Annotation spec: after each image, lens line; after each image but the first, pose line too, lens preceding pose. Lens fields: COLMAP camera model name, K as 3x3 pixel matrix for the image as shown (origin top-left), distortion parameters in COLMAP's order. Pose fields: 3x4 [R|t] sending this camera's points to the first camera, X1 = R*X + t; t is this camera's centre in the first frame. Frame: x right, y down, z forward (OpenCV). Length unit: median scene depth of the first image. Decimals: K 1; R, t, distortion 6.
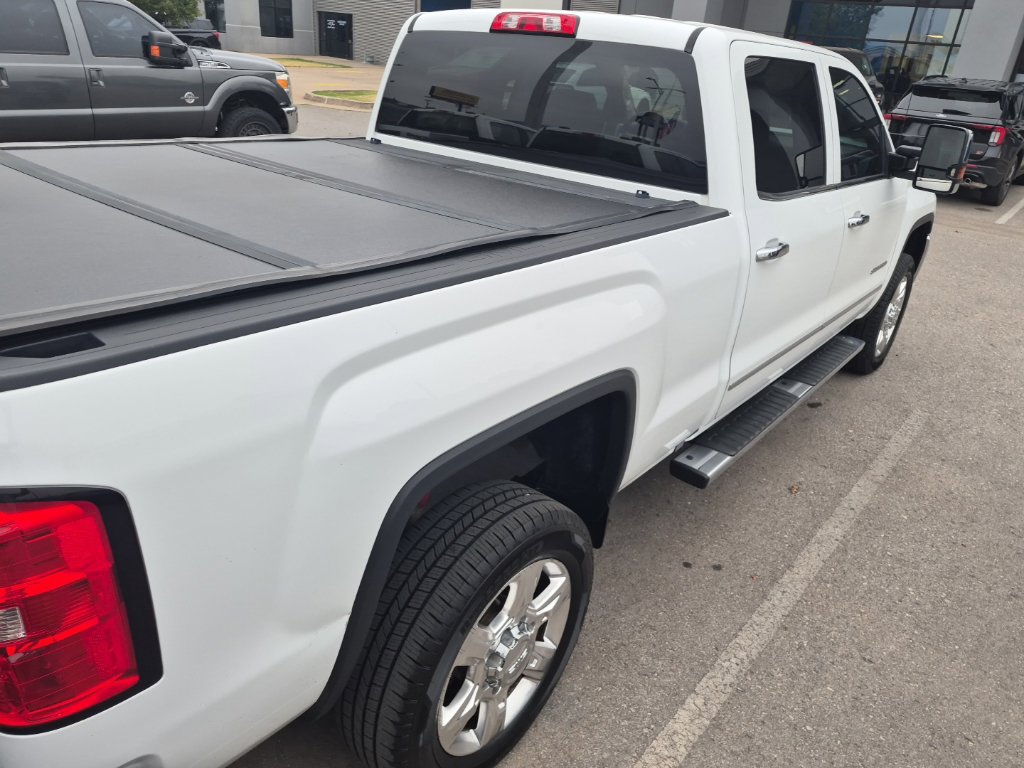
lens RADIAL K [[698.1, 0, 518.0], [0, 698.1, 377.4], [0, 0, 1]] dist [0.058345, -0.060576]
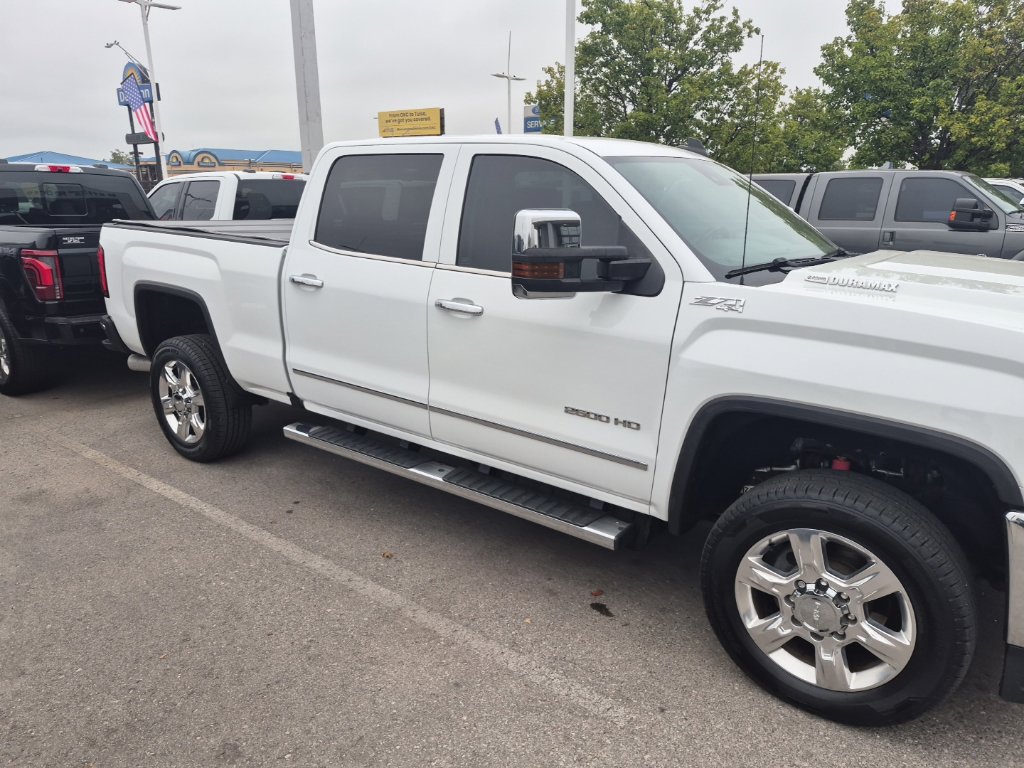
lens RADIAL K [[693.6, 0, 511.3], [0, 693.6, 397.6], [0, 0, 1]] dist [0.056899, -0.058677]
pose [[0.045930, 0.208141, -0.977020, 1.285935], [-0.429410, 0.887191, 0.168817, -0.276452], [0.901941, 0.411789, 0.130126, 0.914092]]
